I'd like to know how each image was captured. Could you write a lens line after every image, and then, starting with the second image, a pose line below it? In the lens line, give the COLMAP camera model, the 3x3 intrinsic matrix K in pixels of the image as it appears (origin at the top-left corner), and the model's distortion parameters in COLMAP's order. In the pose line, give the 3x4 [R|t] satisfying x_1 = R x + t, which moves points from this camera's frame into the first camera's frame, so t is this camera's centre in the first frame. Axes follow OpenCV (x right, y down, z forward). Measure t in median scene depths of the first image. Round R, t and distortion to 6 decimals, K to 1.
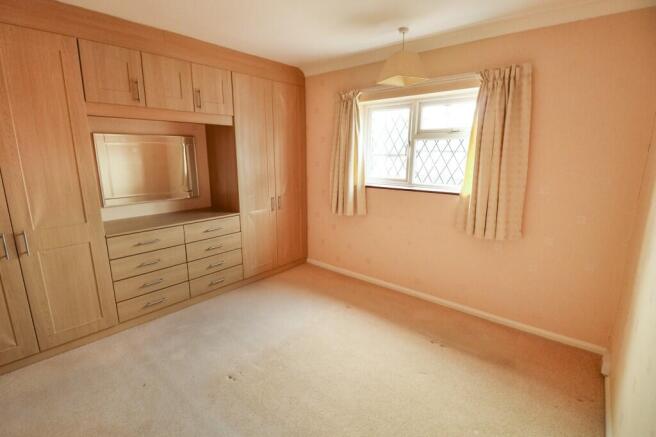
lens RADIAL K [[309.4, 0, 331.6], [0, 309.4, 217.1], [0, 0, 1]] dist [0.002997, -0.014350]
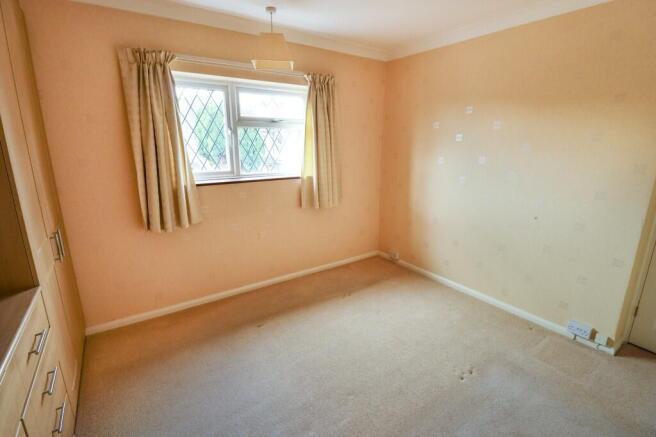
lens RADIAL K [[309.4, 0, 331.6], [0, 309.4, 217.1], [0, 0, 1]] dist [0.002997, -0.014350]
pose [[0.249850, -0.233092, 0.939810, -0.637485], [0.194825, 0.962845, 0.187010, -0.117175], [-0.948482, 0.136374, 0.285979, 0.542512]]
